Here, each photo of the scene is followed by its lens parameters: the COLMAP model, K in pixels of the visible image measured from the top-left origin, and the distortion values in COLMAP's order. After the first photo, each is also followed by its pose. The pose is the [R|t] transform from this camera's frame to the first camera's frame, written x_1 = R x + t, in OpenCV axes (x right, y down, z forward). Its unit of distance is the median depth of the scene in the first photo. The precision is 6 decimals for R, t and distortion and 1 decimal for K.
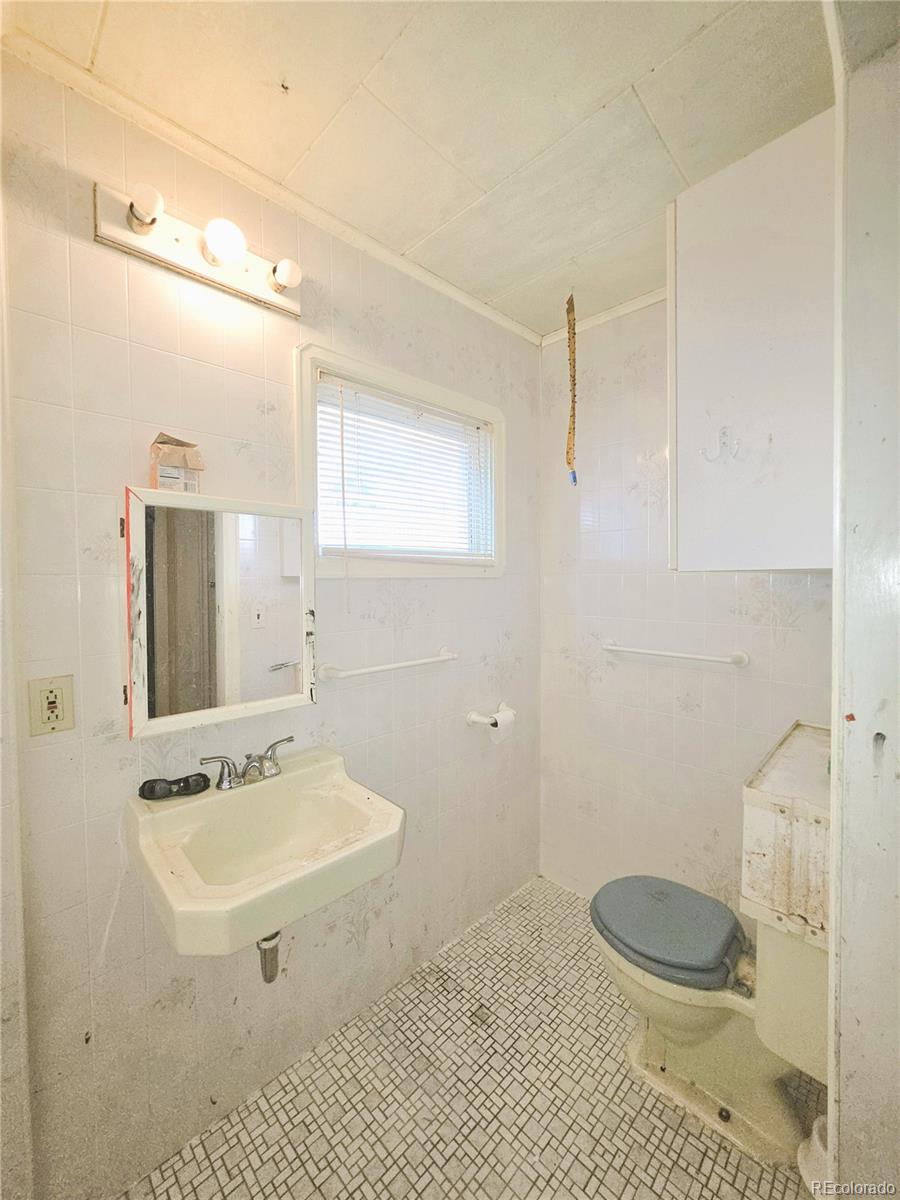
lens RADIAL K [[474.5, 0, 450.0], [0, 474.5, 600.0], [0, 0, 1]] dist [0.000874, 0.000372]
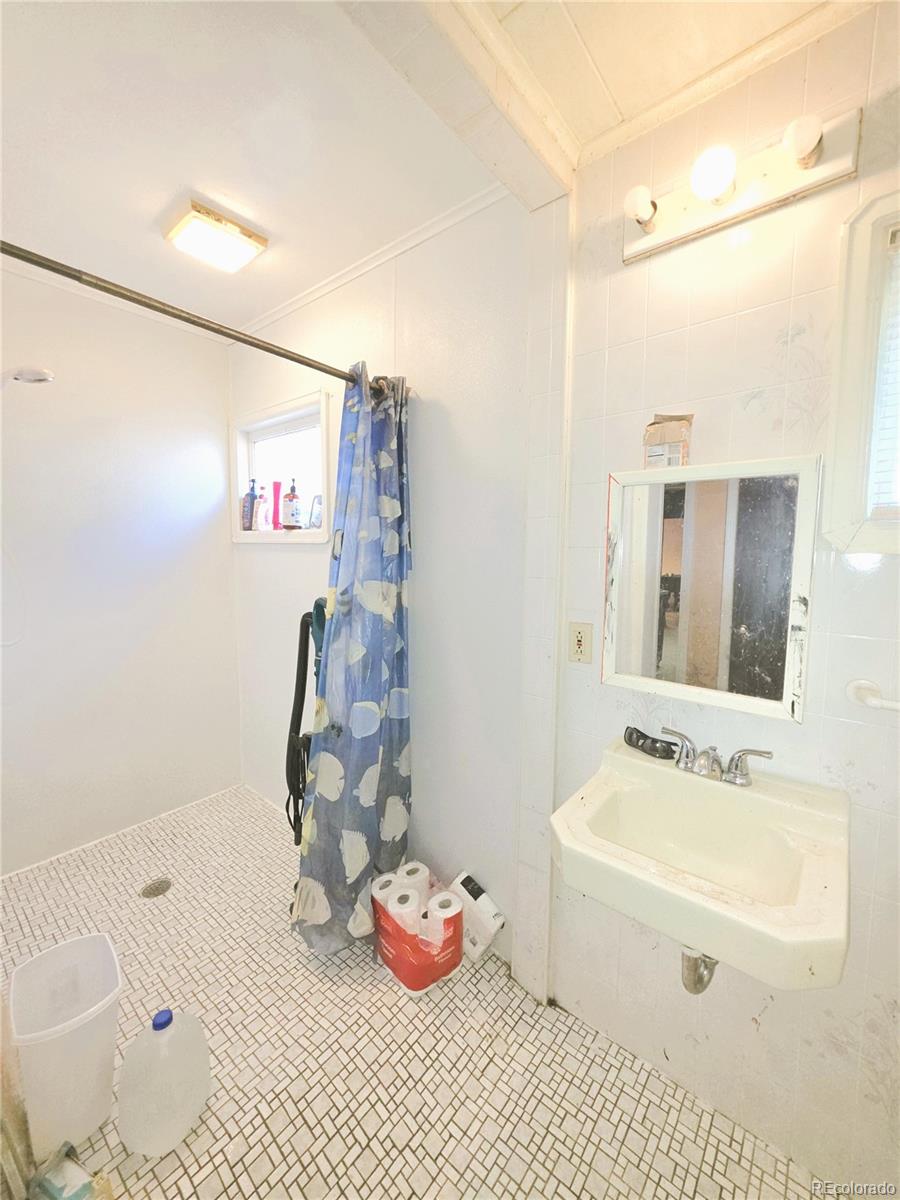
lens RADIAL K [[474.5, 0, 450.0], [0, 474.5, 600.0], [0, 0, 1]] dist [0.000874, 0.000372]
pose [[0.112236, 0.111725, -0.987381, 0.423650], [-0.055835, 0.992798, 0.105991, -0.024630], [0.992112, 0.043235, 0.117666, 0.418143]]
